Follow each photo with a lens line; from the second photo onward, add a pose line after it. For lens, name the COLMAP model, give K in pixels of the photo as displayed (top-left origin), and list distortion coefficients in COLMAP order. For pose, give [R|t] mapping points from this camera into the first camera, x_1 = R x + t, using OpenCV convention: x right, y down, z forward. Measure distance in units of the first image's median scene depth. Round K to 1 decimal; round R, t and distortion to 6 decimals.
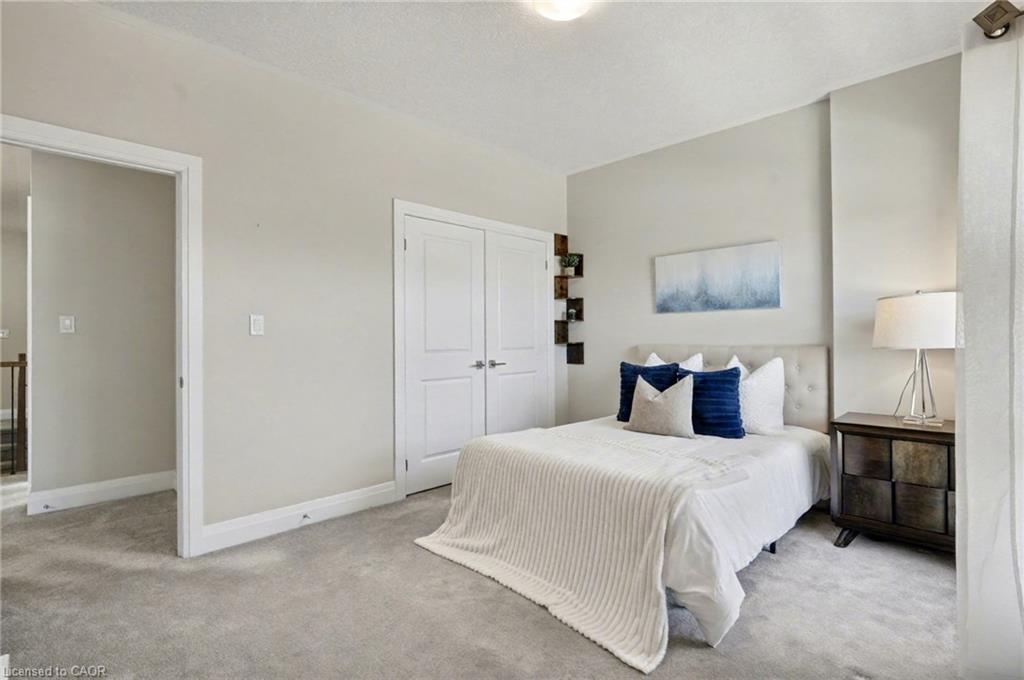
lens RADIAL K [[496.4, 0, 512.0], [0, 496.4, 340.0], [0, 0, 1]] dist [-0.003446, -0.000422]
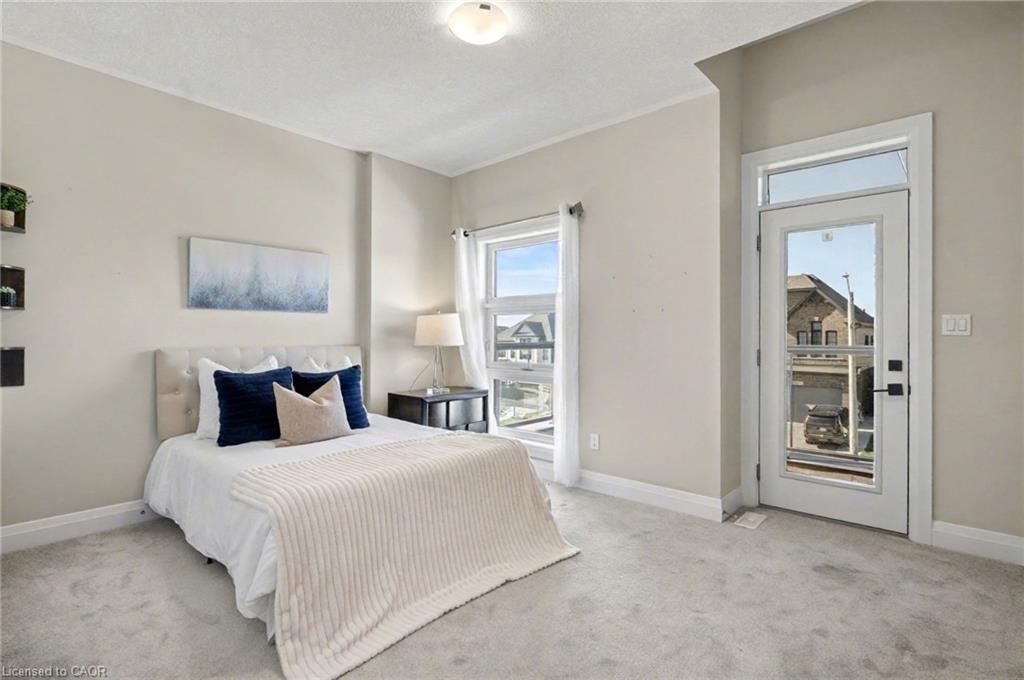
lens RADIAL K [[496.4, 0, 512.0], [0, 496.4, 340.0], [0, 0, 1]] dist [-0.003446, -0.000422]
pose [[-0.060948, -0.004375, 0.998131, -0.621412], [0.005732, 0.999972, 0.004733, -0.004158], [-0.998125, 0.006009, -0.060921, 0.629257]]
